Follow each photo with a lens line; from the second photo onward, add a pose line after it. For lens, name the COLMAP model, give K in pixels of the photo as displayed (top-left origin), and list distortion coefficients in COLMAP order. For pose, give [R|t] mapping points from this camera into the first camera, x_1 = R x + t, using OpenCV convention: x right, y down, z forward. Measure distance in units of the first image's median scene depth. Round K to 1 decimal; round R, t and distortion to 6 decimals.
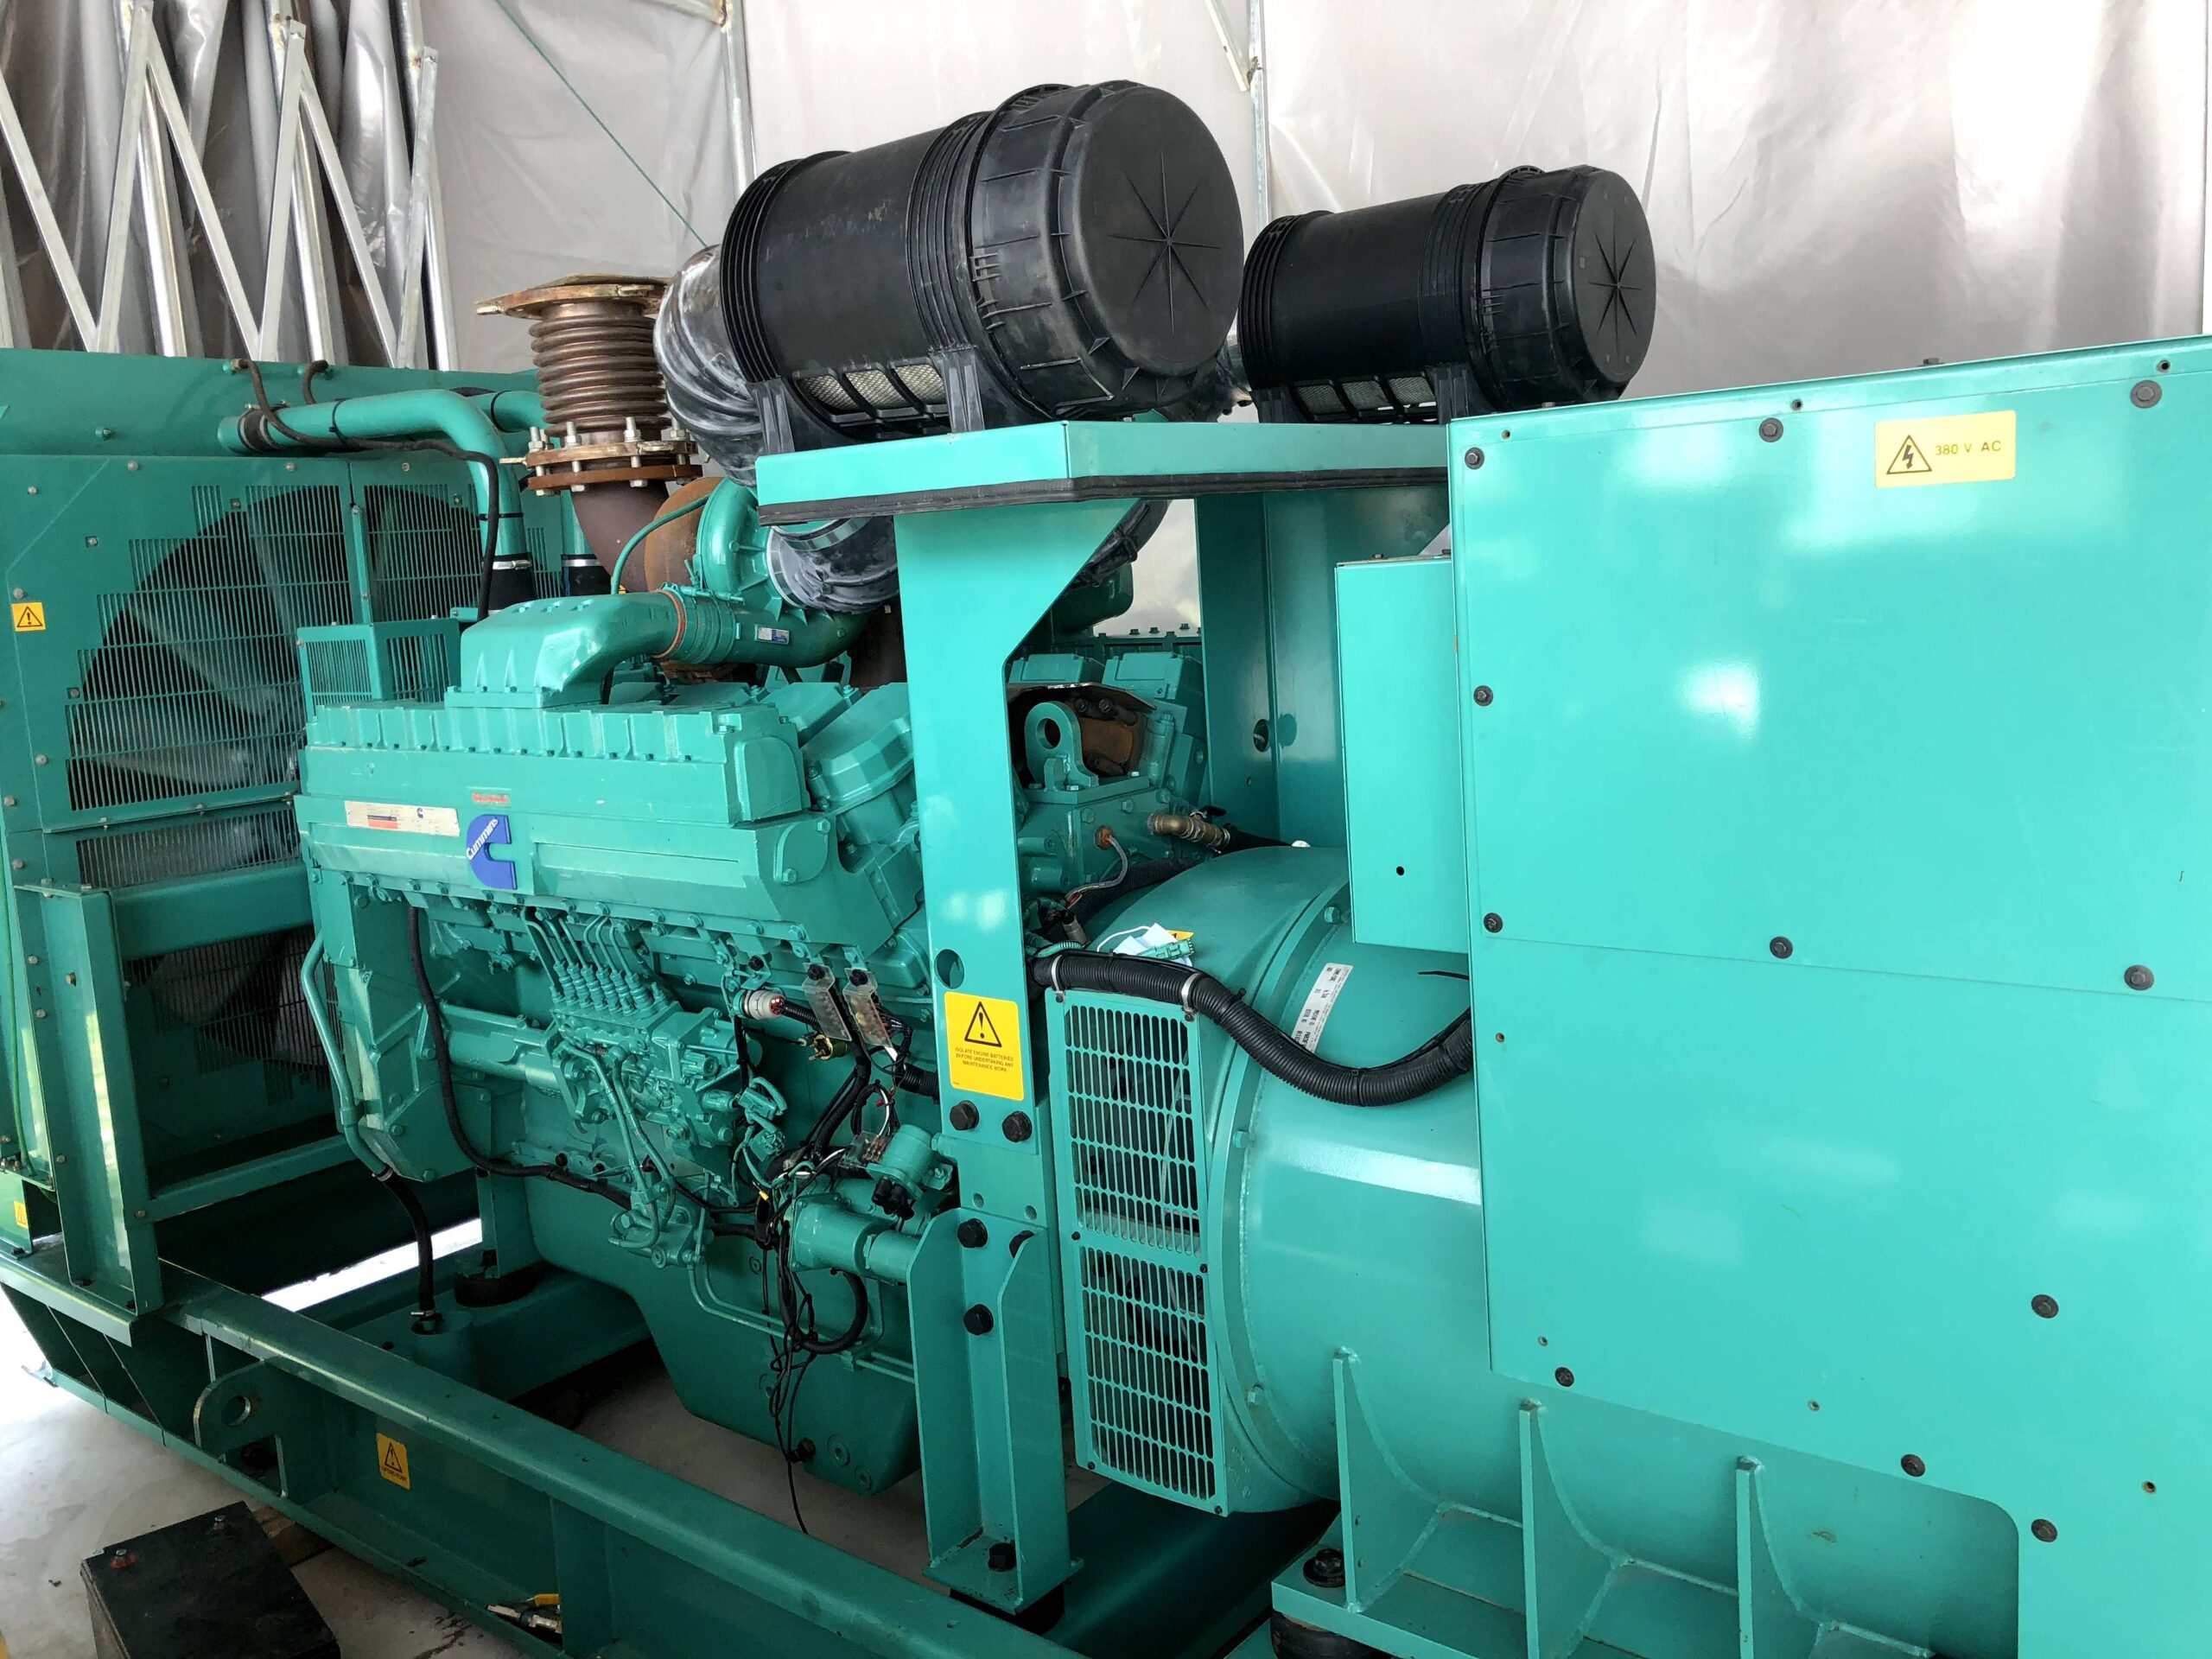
lens RADIAL K [[1852.9, 0, 1096.1], [0, 1852.9, 834.4], [0, 0, 1]] dist [-0.008226, -0.014522]
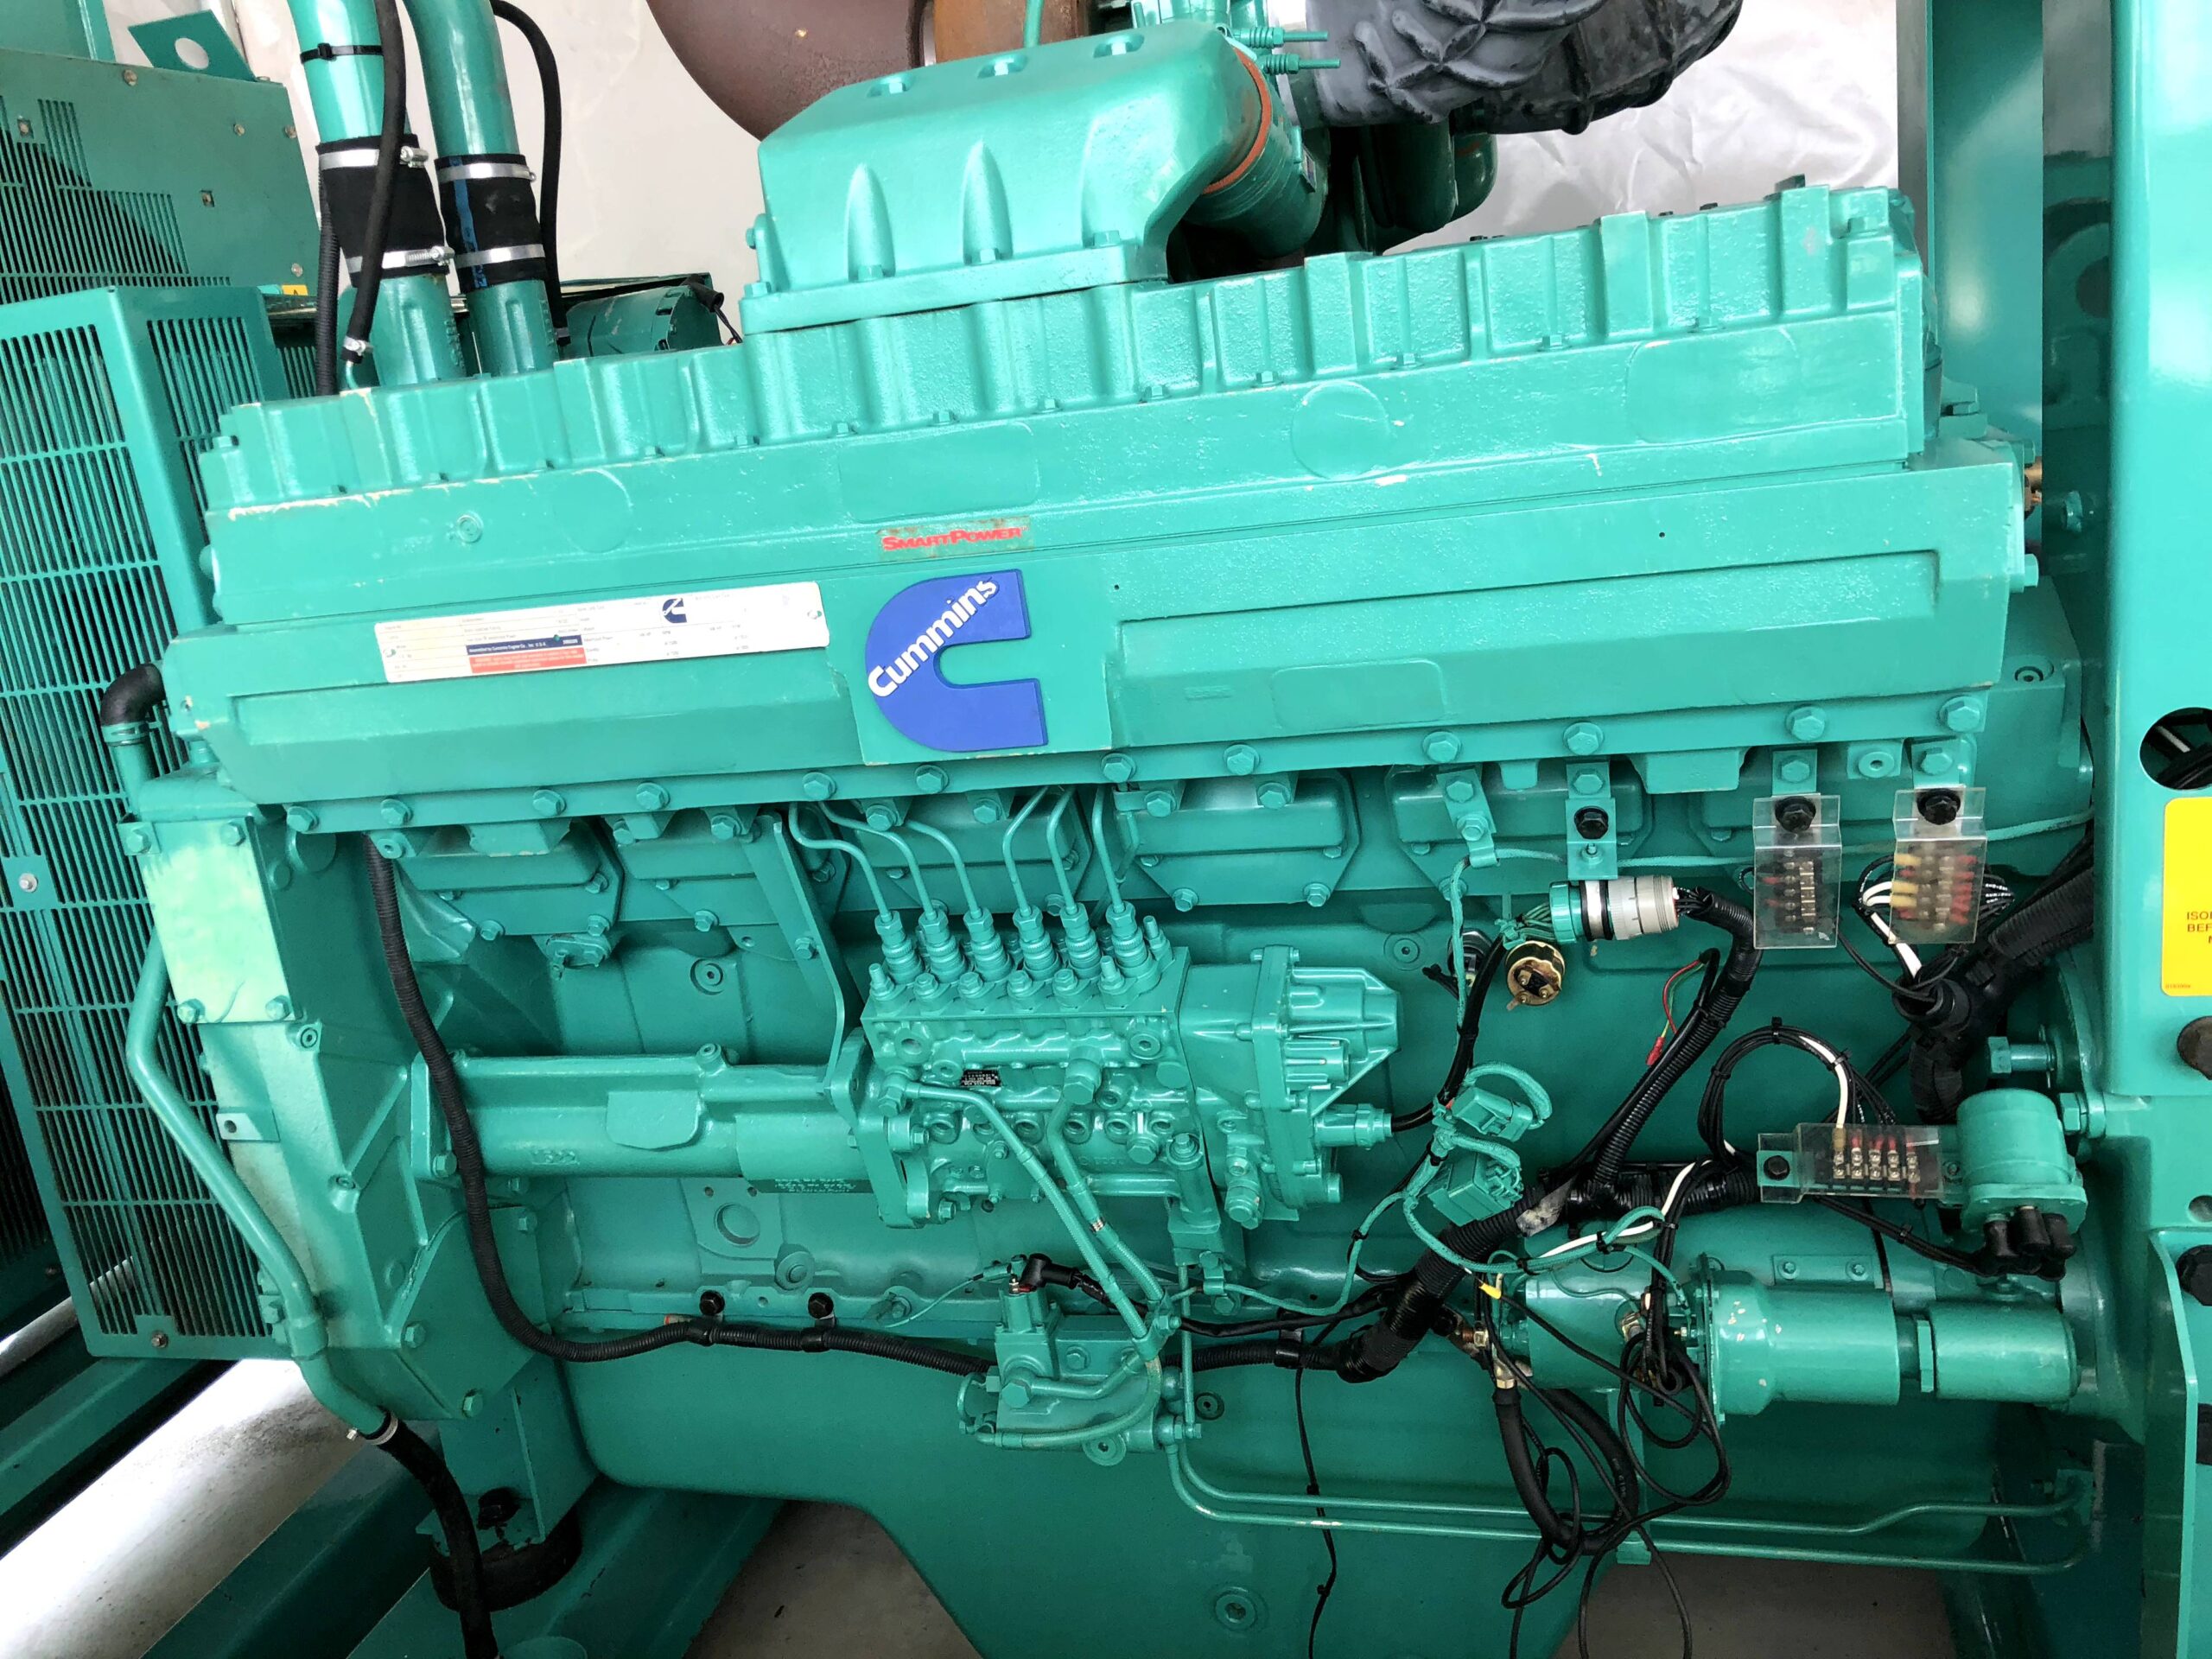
lens RADIAL K [[1852.9, 0, 1113.7], [0, 1852.9, 813.9], [0, 0, 1]] dist [-0.008226, -0.014522]
pose [[0.909652, -0.154420, 0.385601, -0.374590], [0.129547, 0.987494, 0.089849, 0.007420], [-0.394654, -0.031778, 0.918280, 0.491416]]
